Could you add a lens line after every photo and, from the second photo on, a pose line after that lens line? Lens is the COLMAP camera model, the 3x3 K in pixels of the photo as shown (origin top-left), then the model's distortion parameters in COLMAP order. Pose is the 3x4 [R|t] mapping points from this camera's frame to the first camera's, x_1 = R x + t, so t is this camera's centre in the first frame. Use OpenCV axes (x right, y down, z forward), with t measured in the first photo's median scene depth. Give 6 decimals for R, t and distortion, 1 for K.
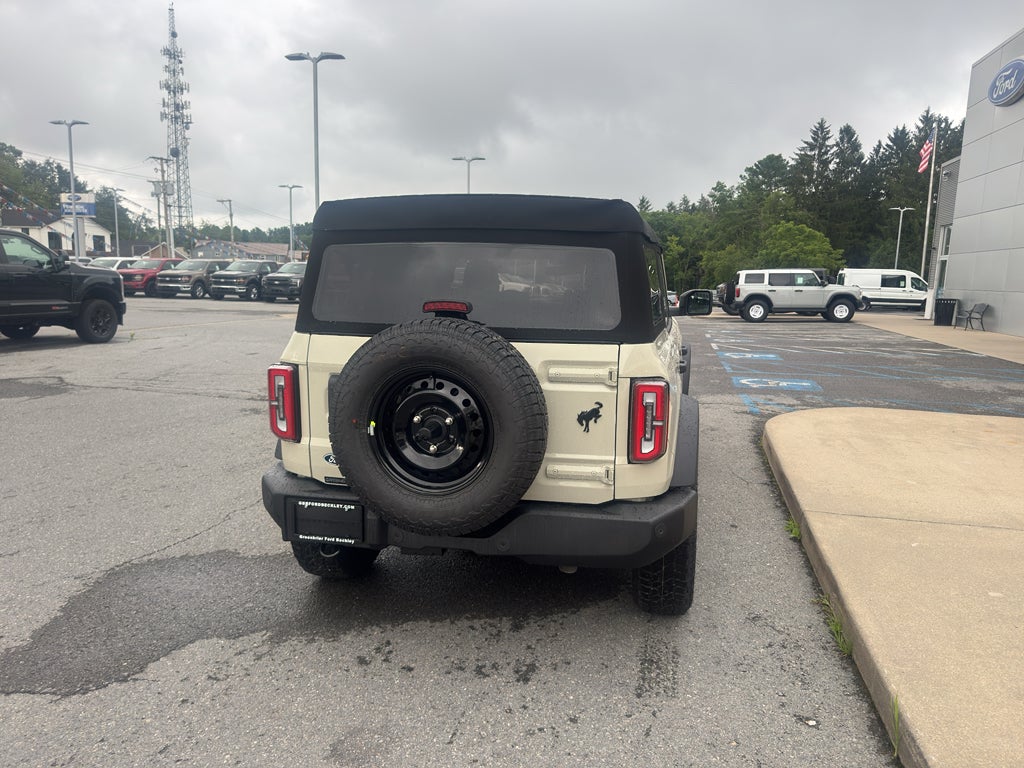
lens RADIAL K [[712.8, 0, 519.7], [0, 712.8, 389.3], [0, 0, 1]] dist [0.052504, -0.066305]
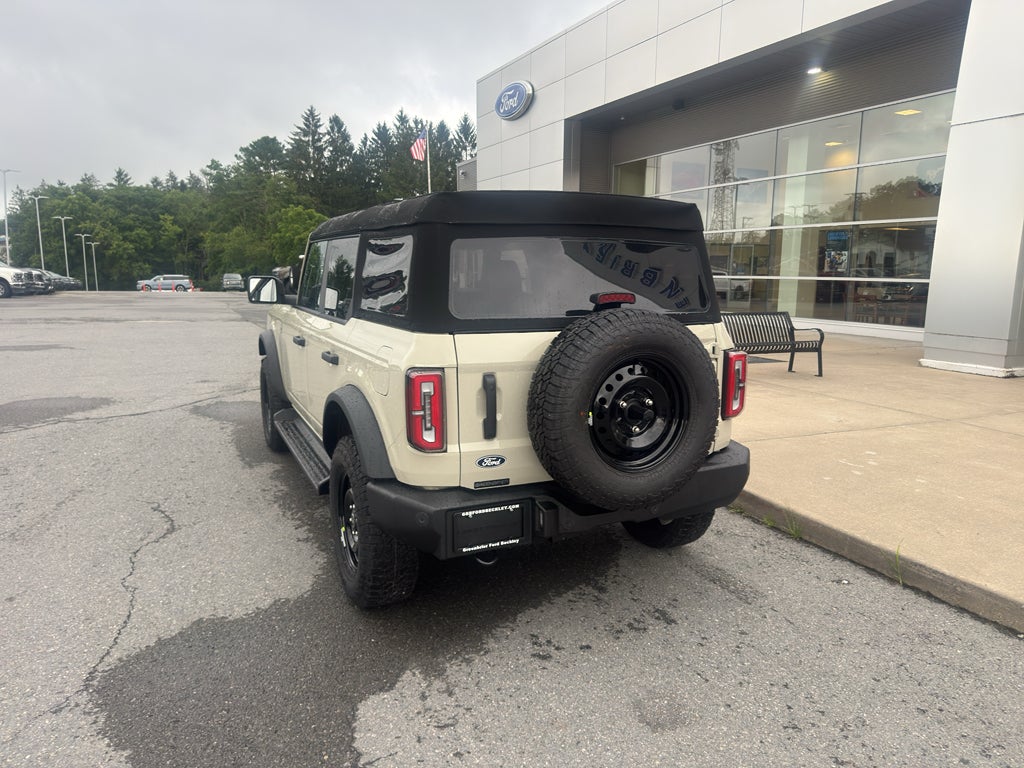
lens RADIAL K [[720.5, 0, 512.0], [0, 720.5, 384.0], [0, 0, 1]] dist [0.054498, -0.072028]
pose [[0.791562, -0.108731, 0.601337, -0.509799], [0.100300, 0.993815, 0.047669, -0.031060], [-0.602801, 0.022581, 0.797572, 0.134383]]
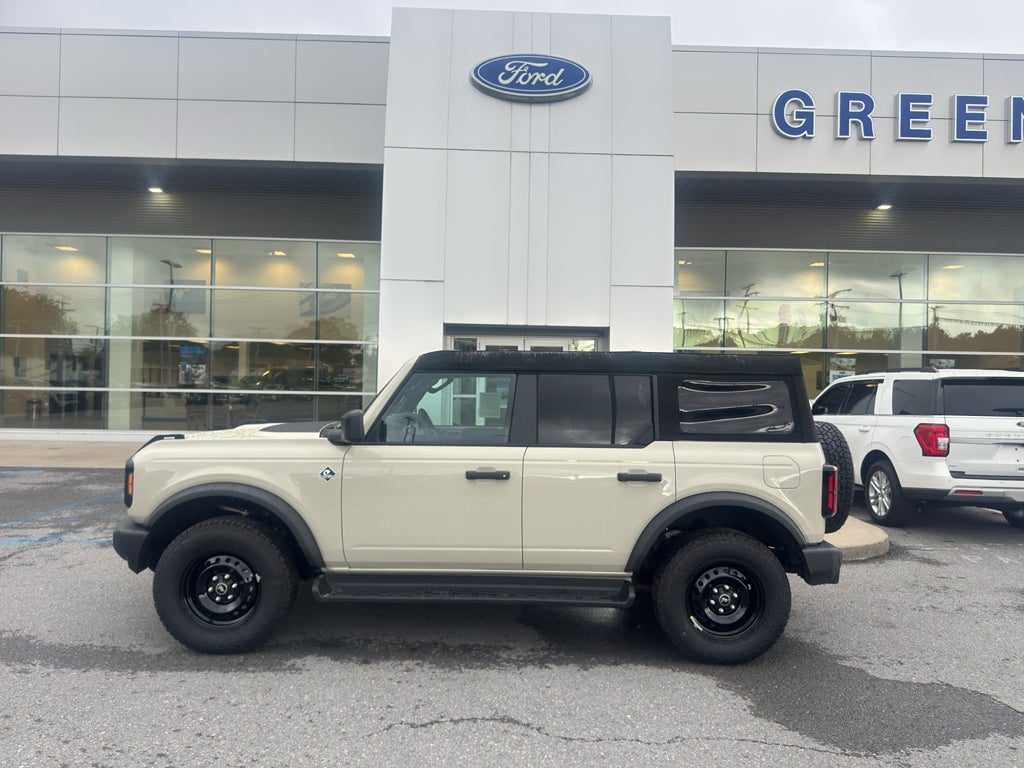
lens RADIAL K [[734.1, 0, 526.3], [0, 734.1, 378.2], [0, 0, 1]] dist [0.000334, -0.002370]
pose [[-0.237079, -0.013572, 0.971395, -1.052737], [0.128265, 0.990712, 0.045147, -0.228399], [-0.962986, 0.135299, -0.233137, 1.231547]]
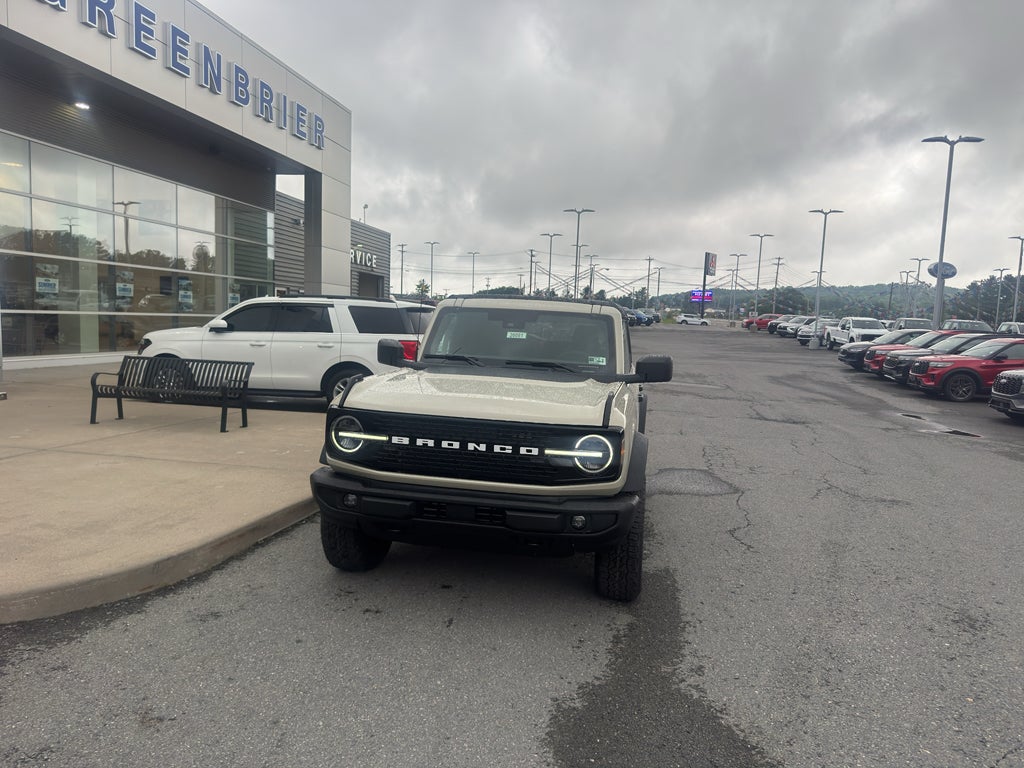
lens RADIAL K [[712.8, 0, 519.7], [0, 712.8, 389.3], [0, 0, 1]] dist [0.052504, -0.066305]
pose [[-0.997367, -0.056437, -0.045533, 0.121243], [-0.066059, 0.966127, 0.249468, -0.377318], [0.029911, 0.251819, -0.967312, 2.261698]]
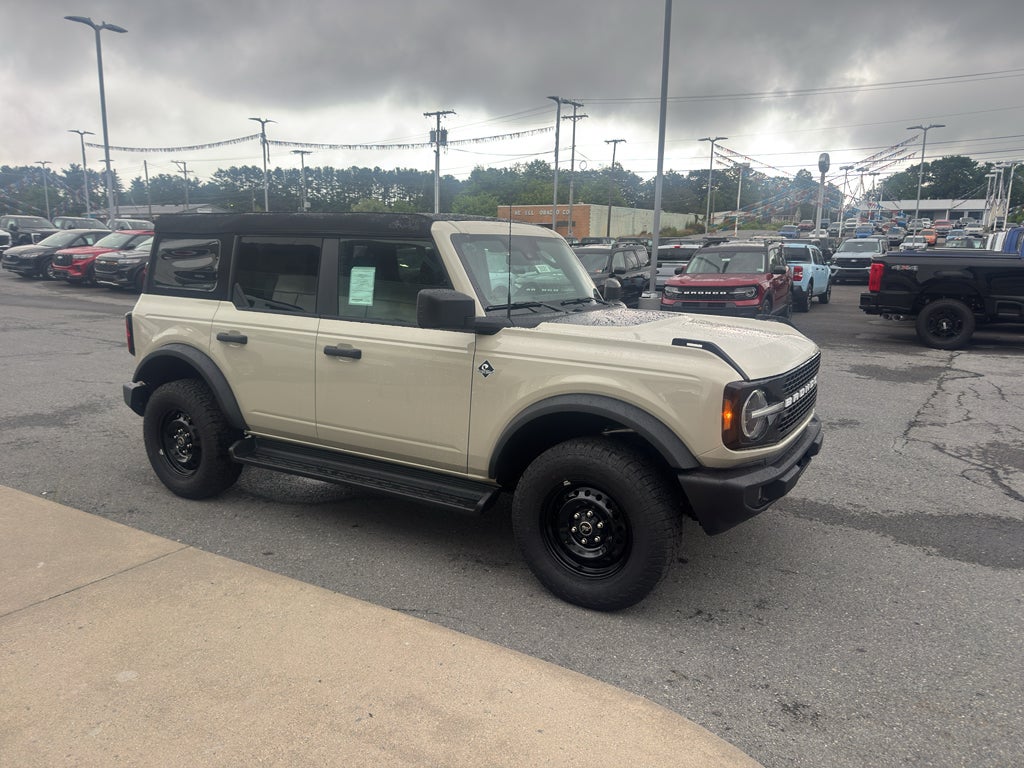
lens RADIAL K [[716.0, 0, 526.8], [0, 716.0, 386.2], [0, 0, 1]] dist [0.080852, -0.122485]
pose [[-0.311024, 0.160426, -0.936764, 0.957365], [-0.170201, 0.960315, 0.220969, -0.238945], [0.935038, 0.228165, -0.271376, 1.441531]]
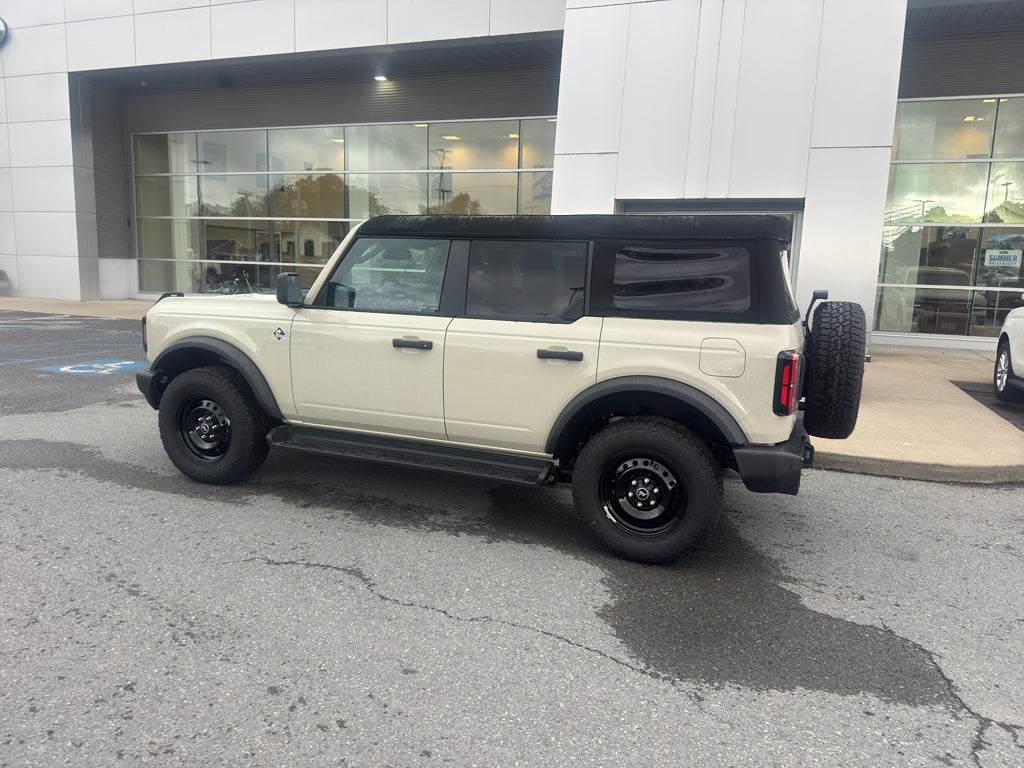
lens RADIAL K [[724.2, 0, 522.2], [0, 724.2, 380.1], [0, 0, 1]] dist [0.062416, -0.084004]
pose [[0.145379, -0.168487, 0.974924, -1.018909], [0.123467, 0.980779, 0.151088, -0.145946], [-0.981642, 0.098406, 0.163388, 0.798493]]
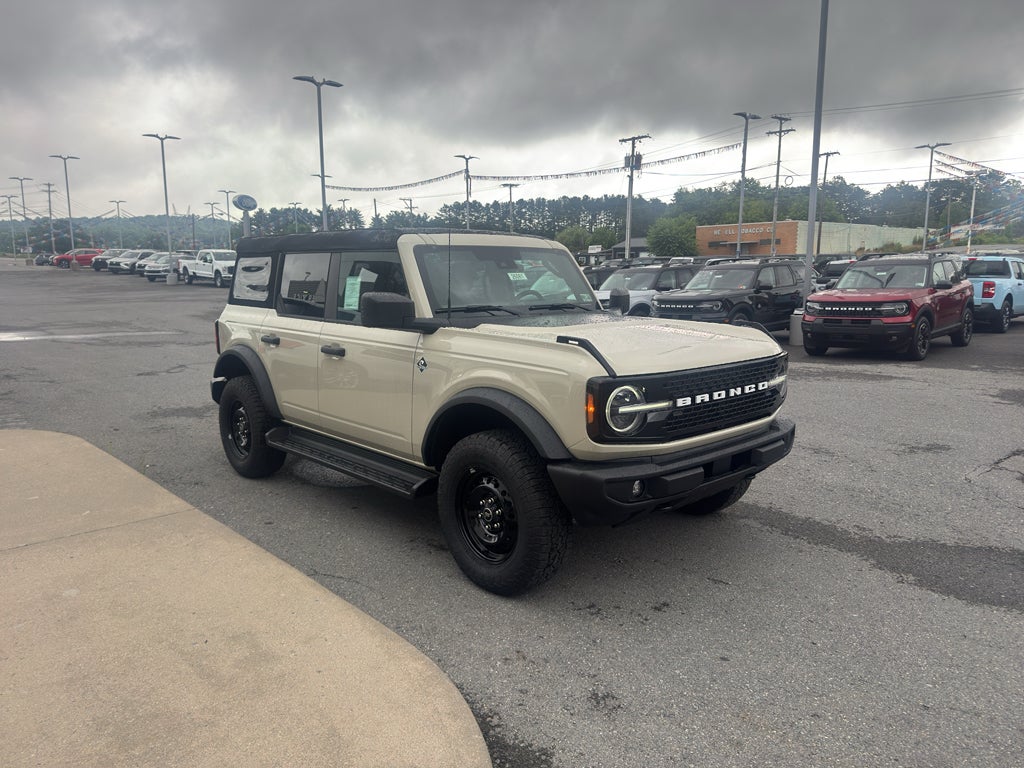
lens RADIAL K [[716.0, 0, 526.8], [0, 716.0, 386.2], [0, 0, 1]] dist [0.080852, -0.122485]
pose [[-0.563336, 0.118153, -0.817736, 0.873278], [-0.136030, 0.962953, 0.232845, -0.267076], [0.814953, 0.242406, -0.526394, 1.729443]]
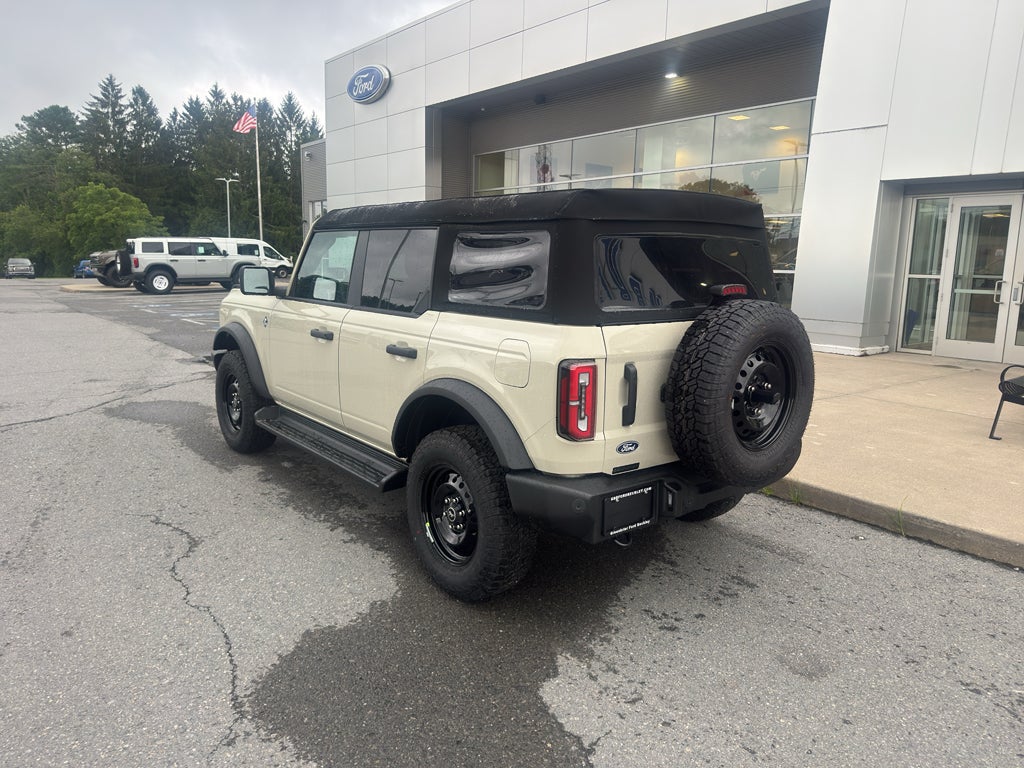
lens RADIAL K [[725.1, 0, 513.5], [0, 725.1, 367.4], [0, 0, 1]] dist [0.035389, -0.053552]
pose [[0.624470, -0.123664, 0.771197, -0.711878], [0.113778, 0.991257, 0.066820, -0.062597], [-0.772717, 0.046018, 0.633080, 0.300755]]
